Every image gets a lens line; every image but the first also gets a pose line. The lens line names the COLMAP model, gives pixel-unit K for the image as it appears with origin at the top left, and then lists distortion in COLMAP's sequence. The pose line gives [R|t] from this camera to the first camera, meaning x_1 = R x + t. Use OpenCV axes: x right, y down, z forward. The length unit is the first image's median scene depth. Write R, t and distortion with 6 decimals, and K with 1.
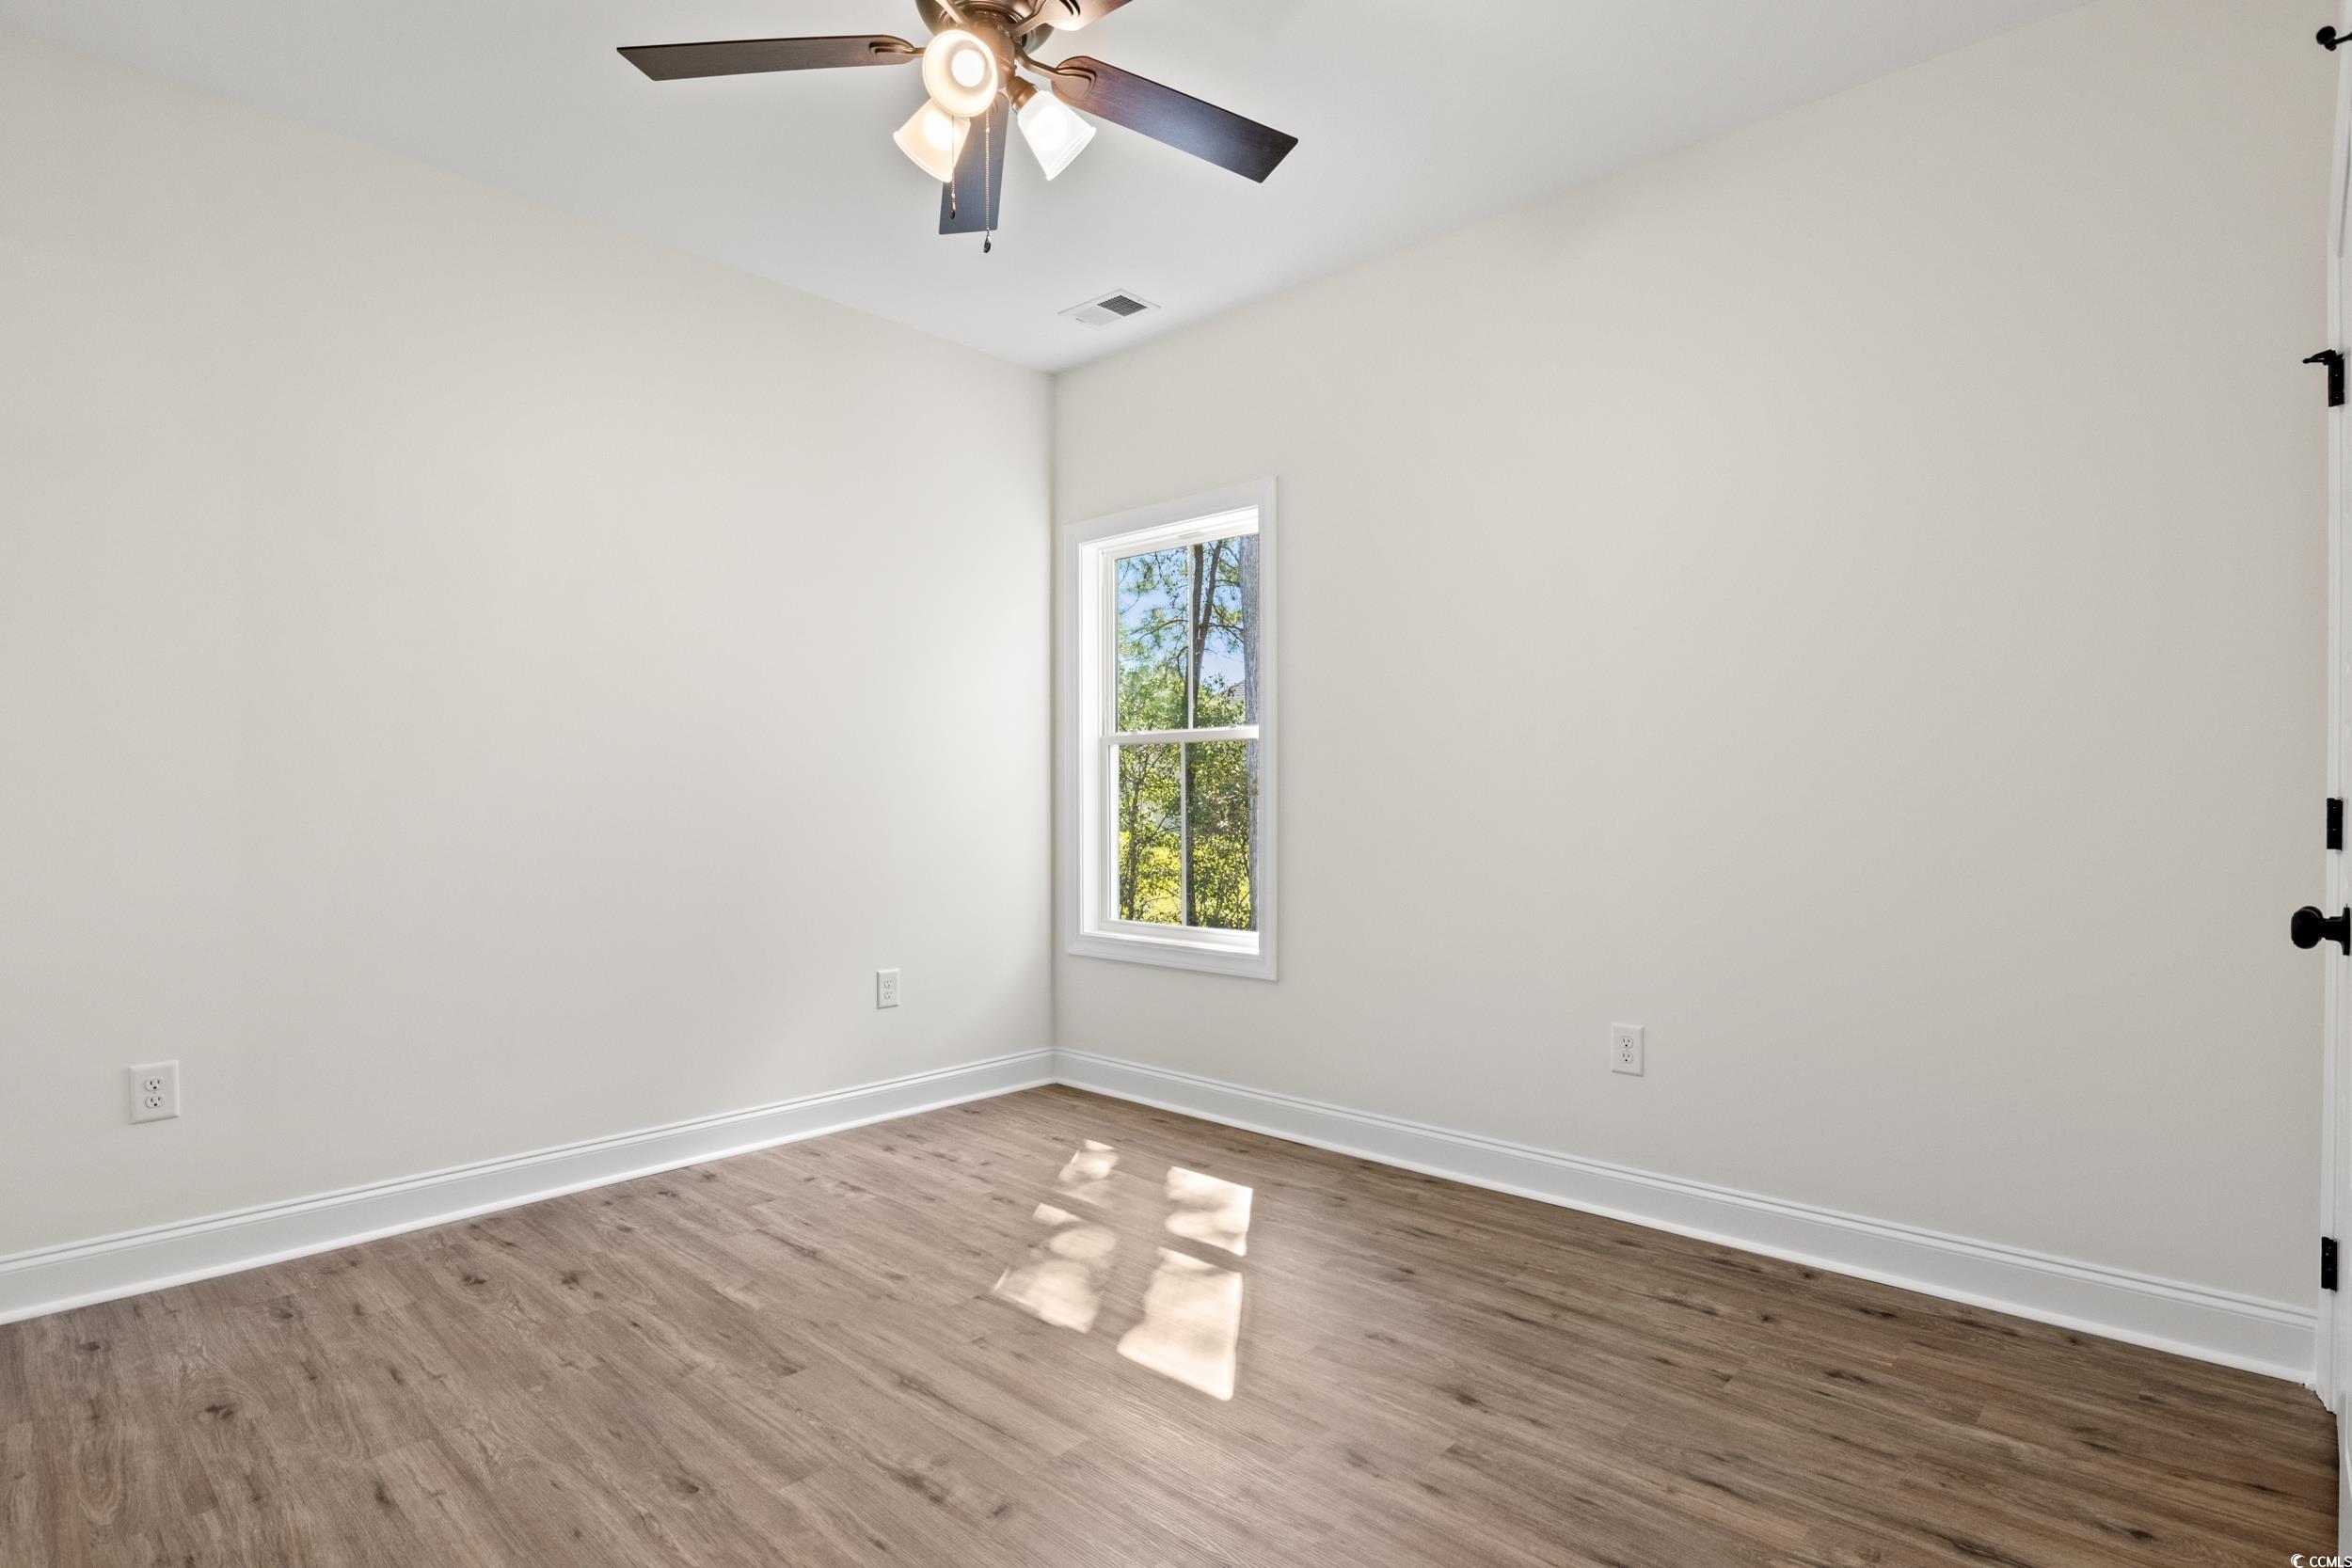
lens RADIAL K [[1164.3, 0, 1191.1], [0, 1164.3, 790.7], [0, 0, 1]] dist [-0.004261, -0.001748]
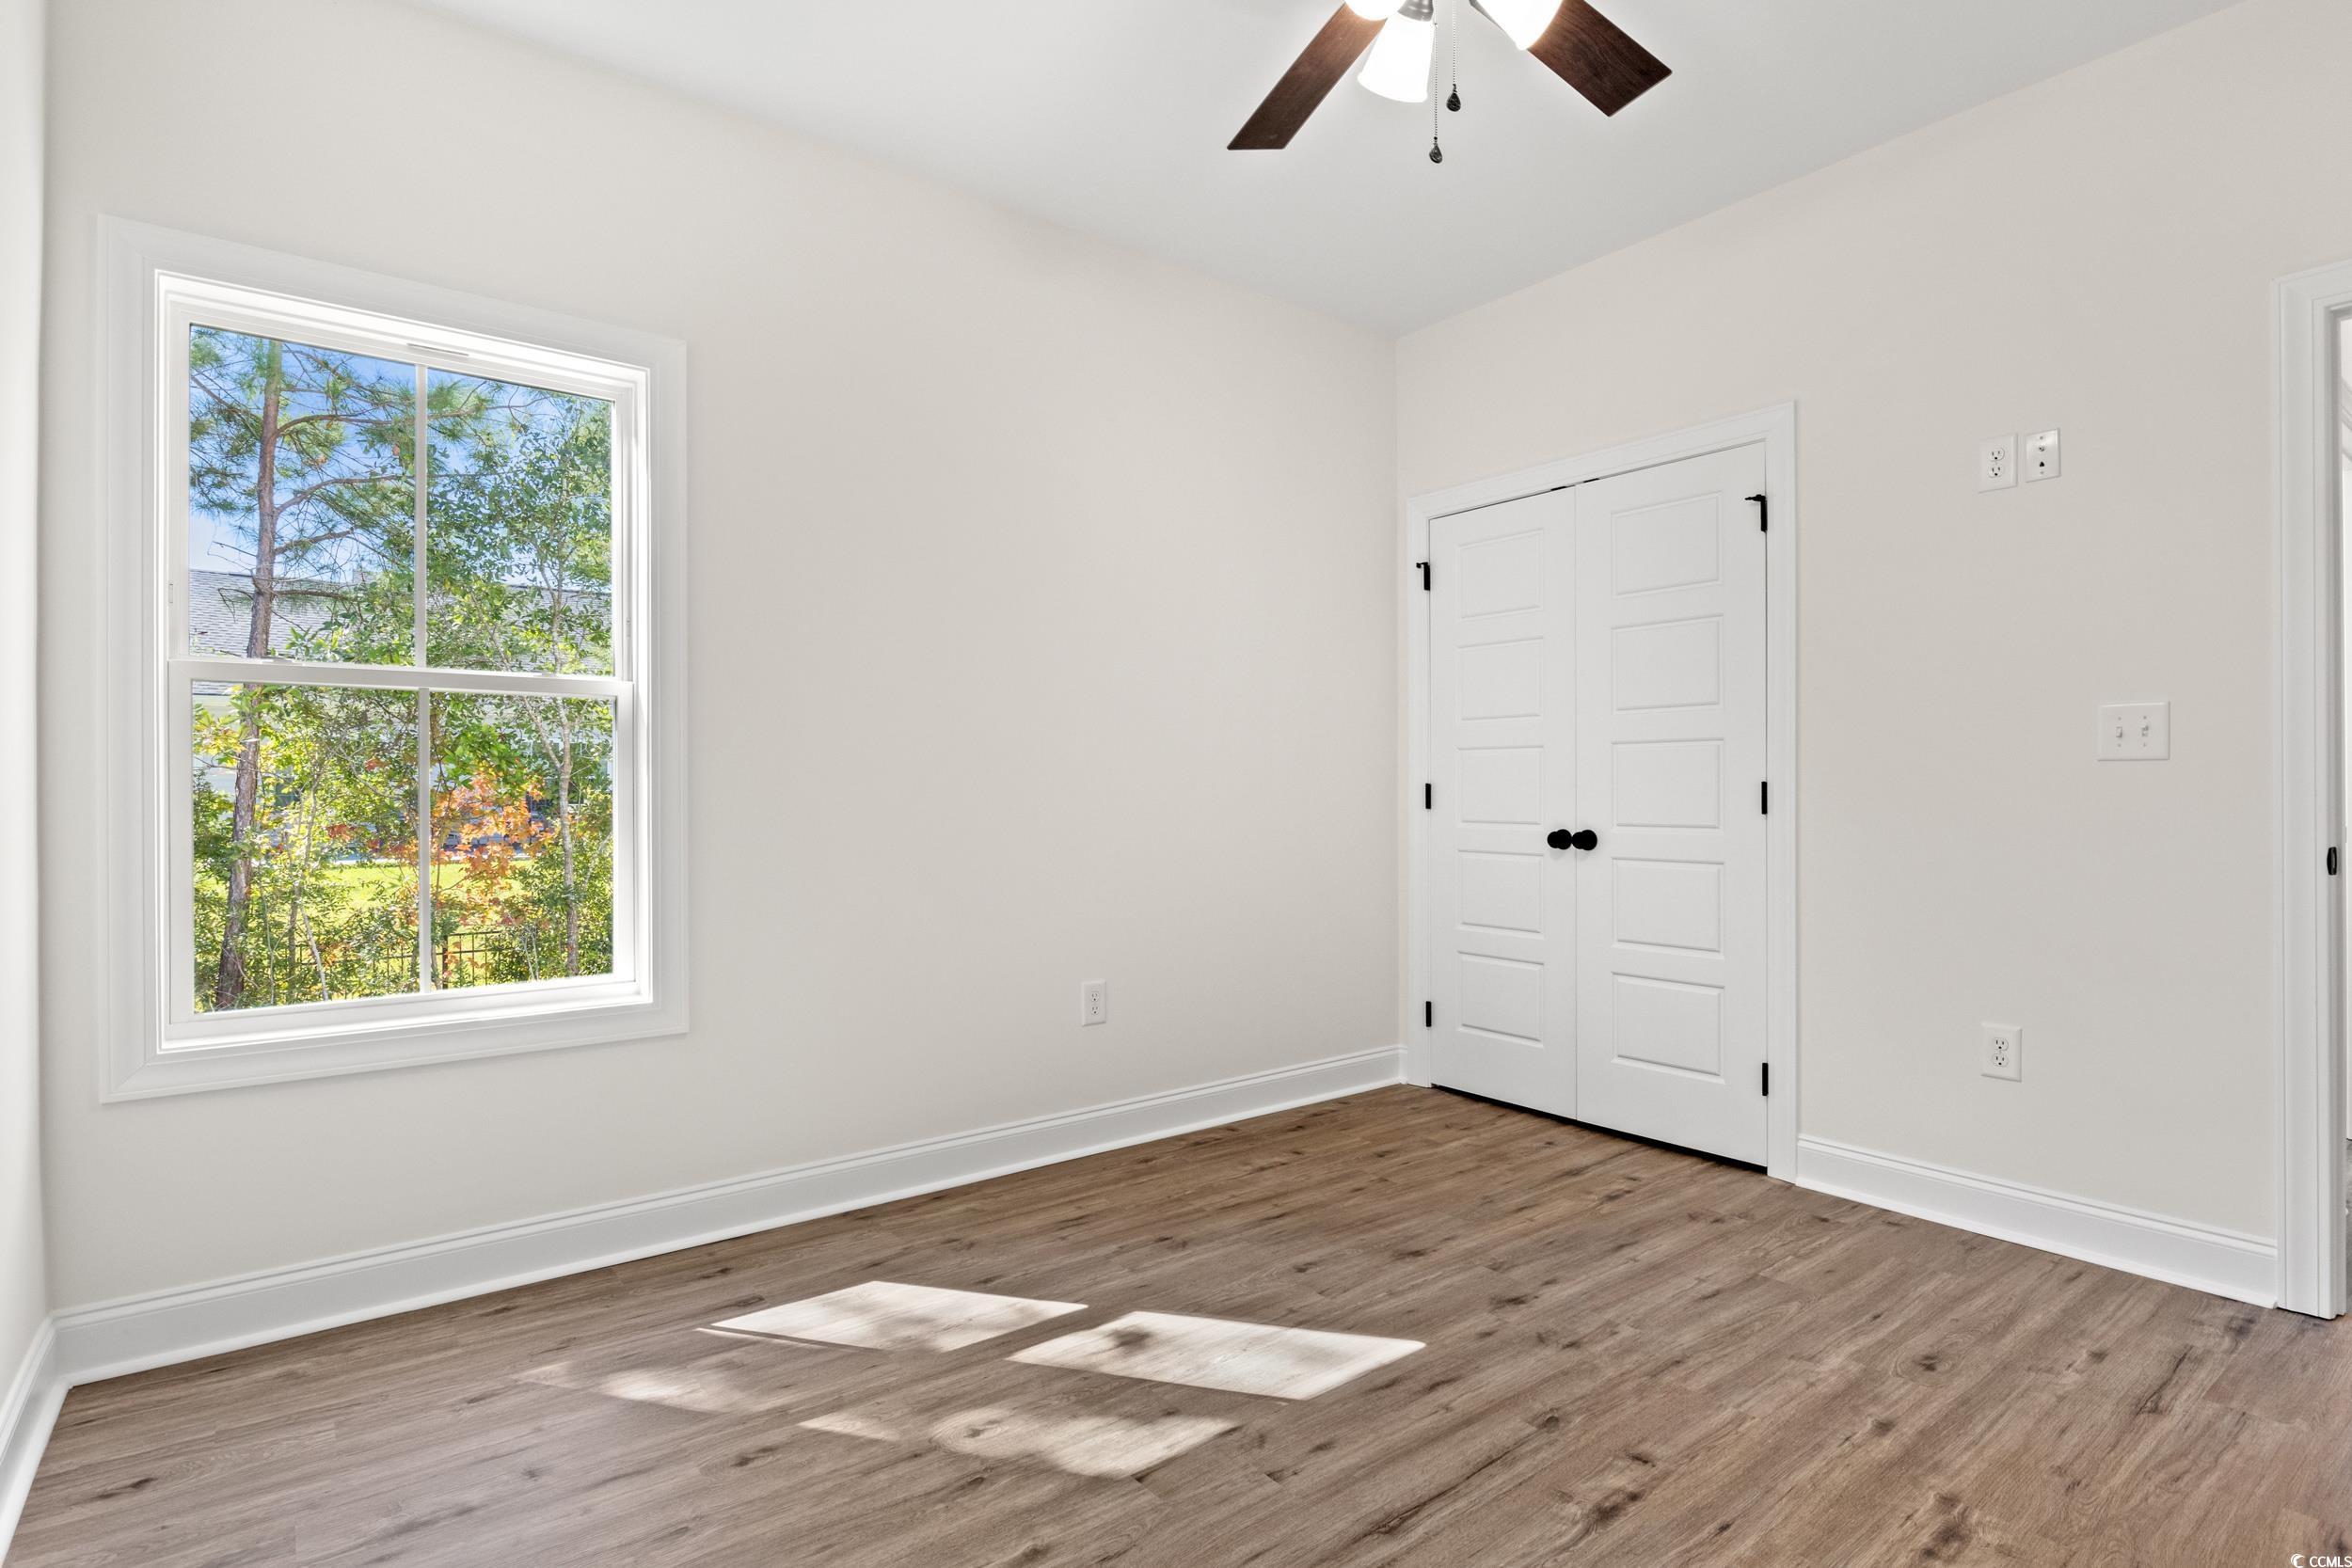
lens RADIAL K [[1164.3, 0, 1191.1], [0, 1164.3, 790.7], [0, 0, 1]] dist [-0.004261, -0.001748]
pose [[0.169329, 0.001133, 0.985559, -0.897489], [-0.008415, 0.999965, 0.000296, 0.015740], [-0.985524, -0.008344, 0.169333, 0.872440]]
